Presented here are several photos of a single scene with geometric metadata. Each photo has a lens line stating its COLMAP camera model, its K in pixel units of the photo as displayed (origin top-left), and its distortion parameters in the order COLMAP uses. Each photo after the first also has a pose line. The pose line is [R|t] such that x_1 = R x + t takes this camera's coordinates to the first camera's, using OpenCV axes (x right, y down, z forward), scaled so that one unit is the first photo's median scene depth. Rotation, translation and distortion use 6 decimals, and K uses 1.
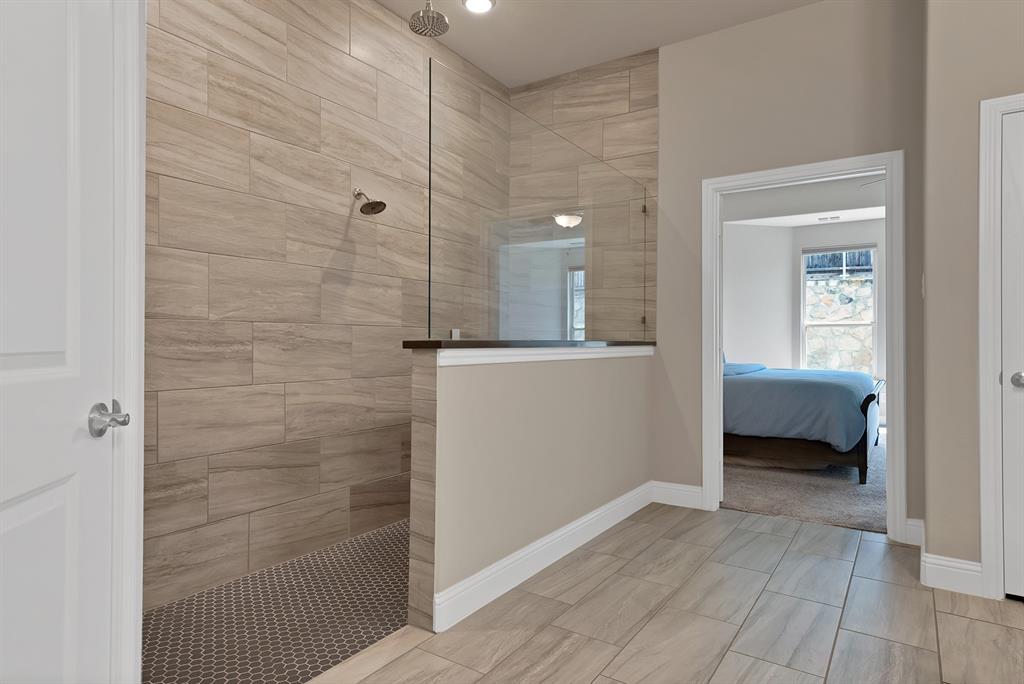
lens RADIAL K [[593.3, 0, 512.0], [0, 593.3, 342.0], [0, 0, 1]] dist [-0.000115, 0.000005]
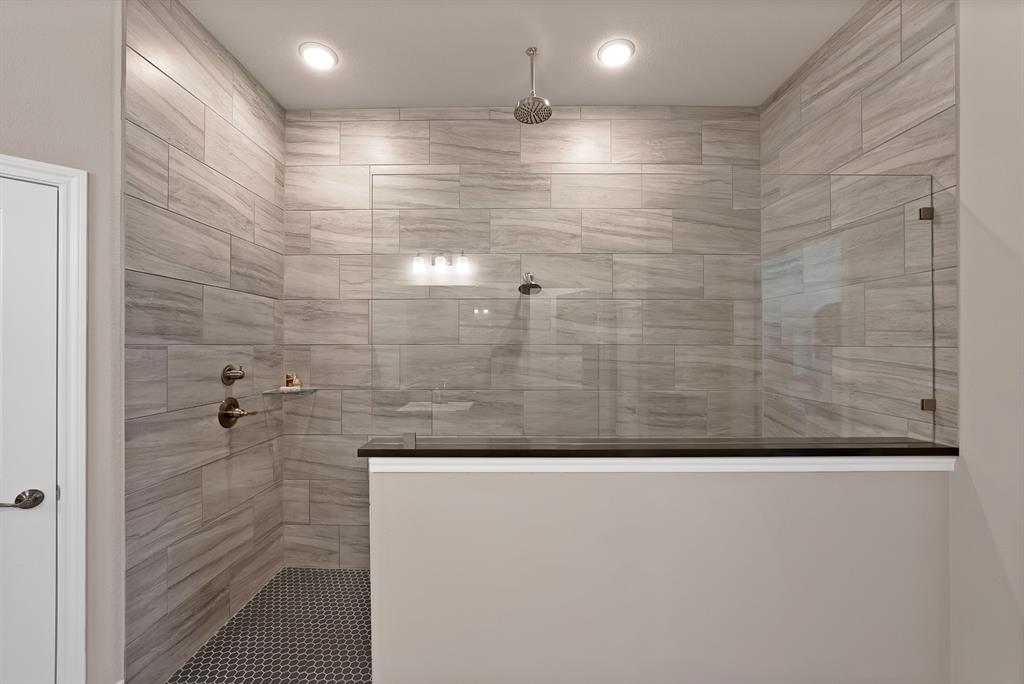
lens RADIAL K [[409.1, 0, 509.7], [0, 409.1, 339.6], [0, 0, 1]] dist [-0.027732, 0.008891]
pose [[0.542208, -0.013930, -0.840129, 0.331902], [0.002297, 0.999883, -0.015096, -0.097266], [0.840241, 0.006255, 0.542177, 0.449305]]
